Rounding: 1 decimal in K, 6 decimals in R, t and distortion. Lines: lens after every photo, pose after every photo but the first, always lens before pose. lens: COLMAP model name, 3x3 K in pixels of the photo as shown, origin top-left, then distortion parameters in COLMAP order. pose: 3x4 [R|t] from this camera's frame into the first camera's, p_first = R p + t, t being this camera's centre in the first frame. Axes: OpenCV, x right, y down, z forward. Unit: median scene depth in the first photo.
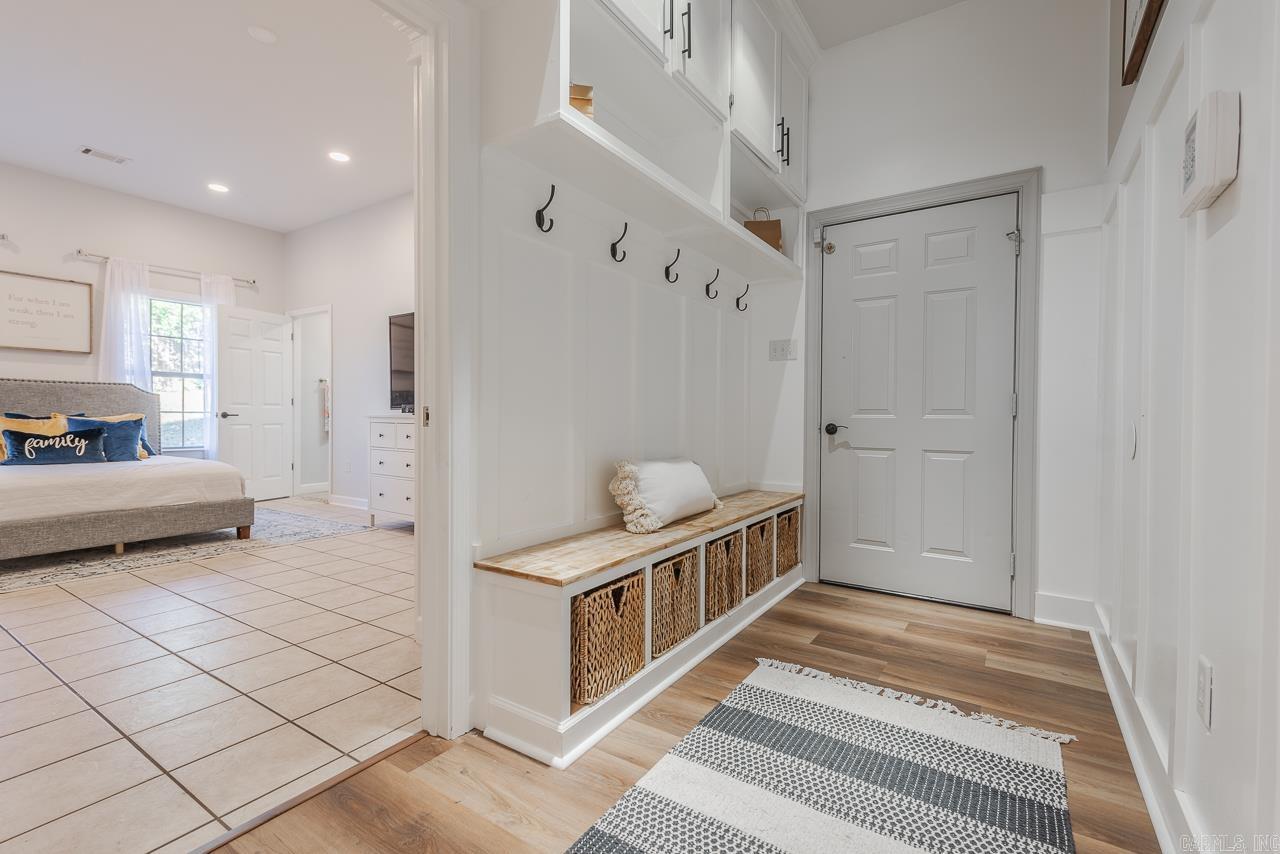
lens RADIAL K [[568.3, 0, 639.8], [0, 568.3, 422.8], [0, 0, 1]] dist [0.004930, -0.002076]
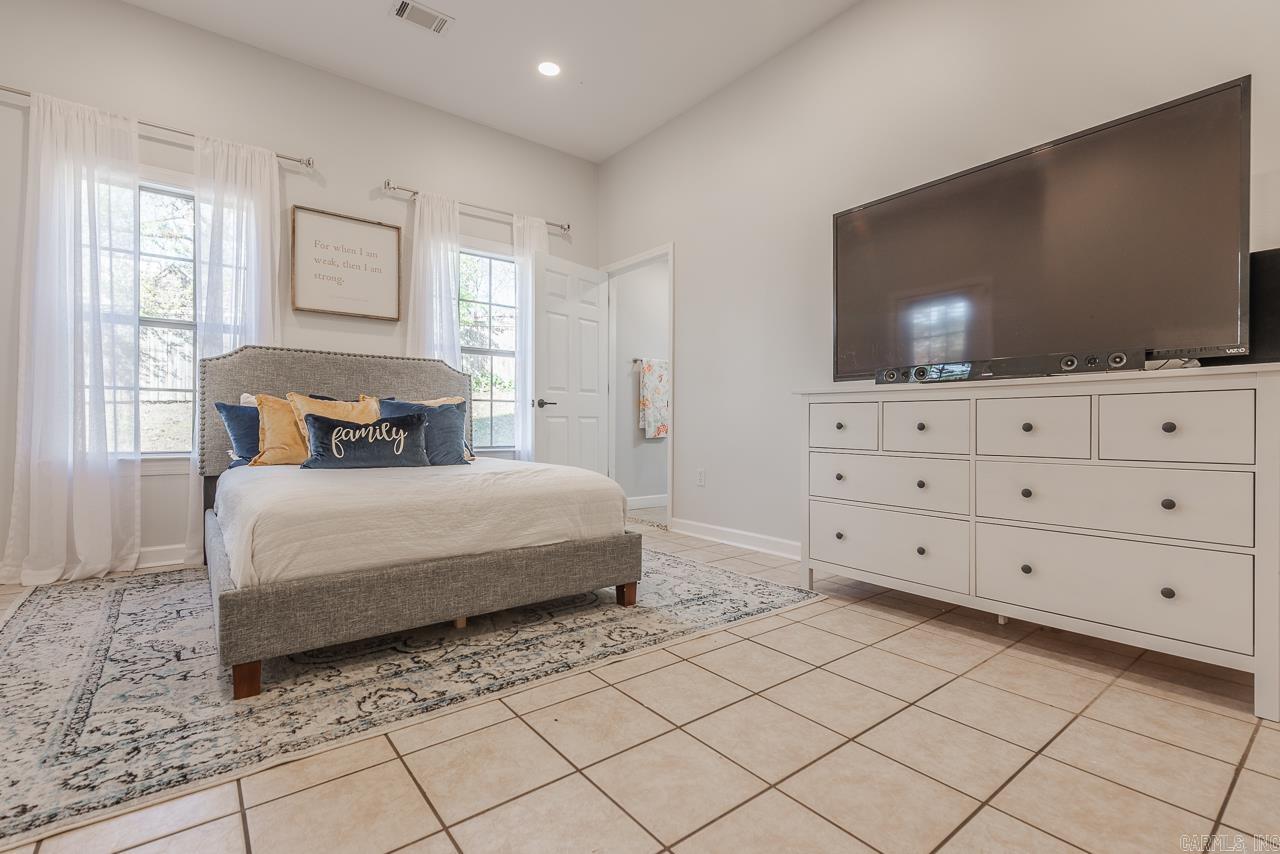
lens RADIAL K [[568.3, 0, 639.8], [0, 568.3, 429.7], [0, 0, 1]] dist [0.004930, -0.002076]
pose [[0.948399, 0.000474, -0.317079, -0.465021], [-0.001600, 0.999993, -0.003291, 0.027590], [0.317076, 0.003628, 0.948393, 0.427263]]
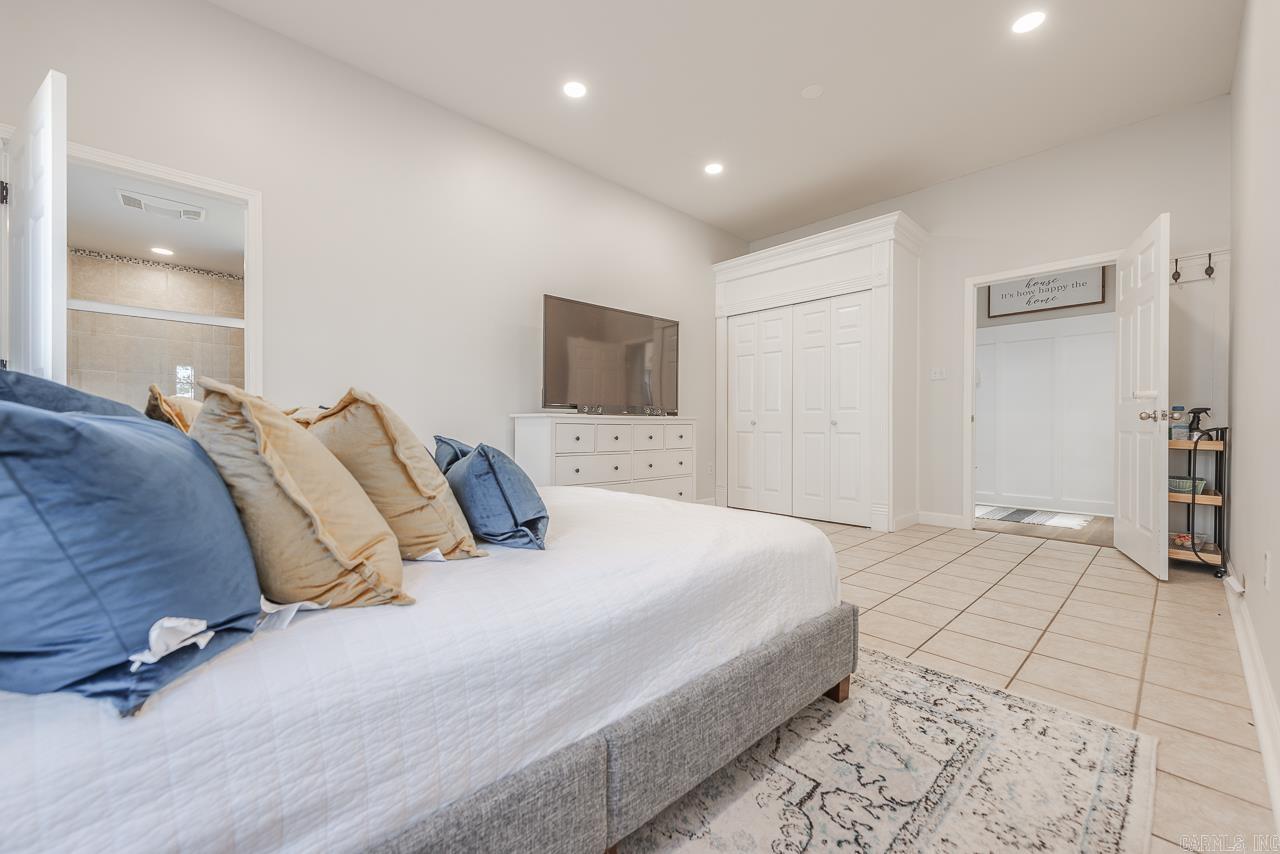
lens RADIAL K [[501.1, 0, 640.6], [0, 501.1, 427.1], [0, 0, 1]] dist [0.009590, -0.002350]
pose [[0.243684, -0.003002, 0.969850, -1.130792], [0.008400, 0.999964, 0.000984, 0.005045], [-0.969818, 0.007907, 0.243701, 0.711124]]
